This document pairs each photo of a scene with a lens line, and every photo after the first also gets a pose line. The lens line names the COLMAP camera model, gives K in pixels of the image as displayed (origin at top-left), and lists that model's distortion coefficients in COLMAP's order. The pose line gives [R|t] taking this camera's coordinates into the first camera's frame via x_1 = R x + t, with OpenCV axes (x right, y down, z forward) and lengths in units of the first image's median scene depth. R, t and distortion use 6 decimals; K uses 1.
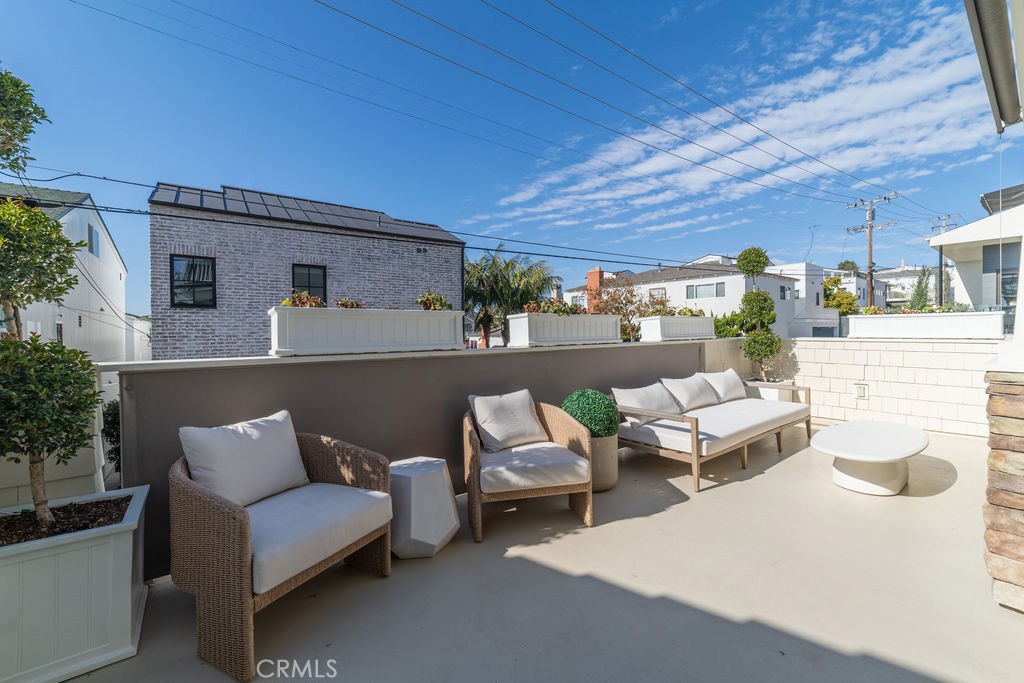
lens RADIAL K [[404.3, 0, 497.7], [0, 404.3, 352.1], [0, 0, 1]] dist [-0.000124, 0.004471]
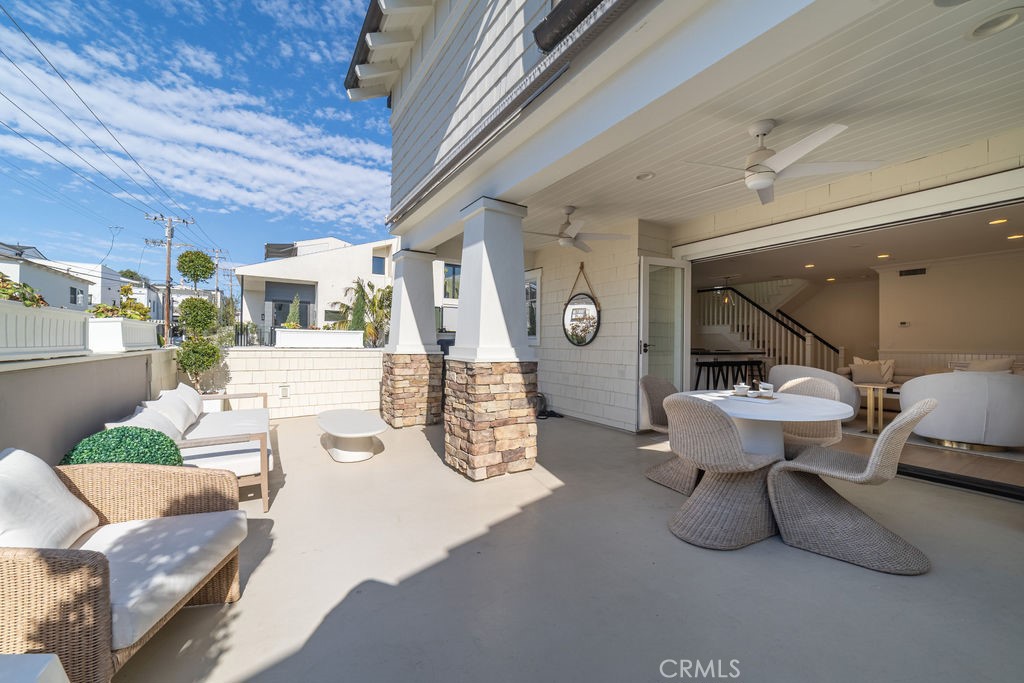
lens RADIAL K [[404.8, 0, 502.8], [0, 404.8, 338.2], [0, 0, 1]] dist [-0.007576, 0.004408]
pose [[0.095636, 0.020968, 0.995196, -0.254729], [0.040381, 0.998873, -0.024926, -0.007471], [-0.994597, 0.042571, 0.094681, 0.224129]]
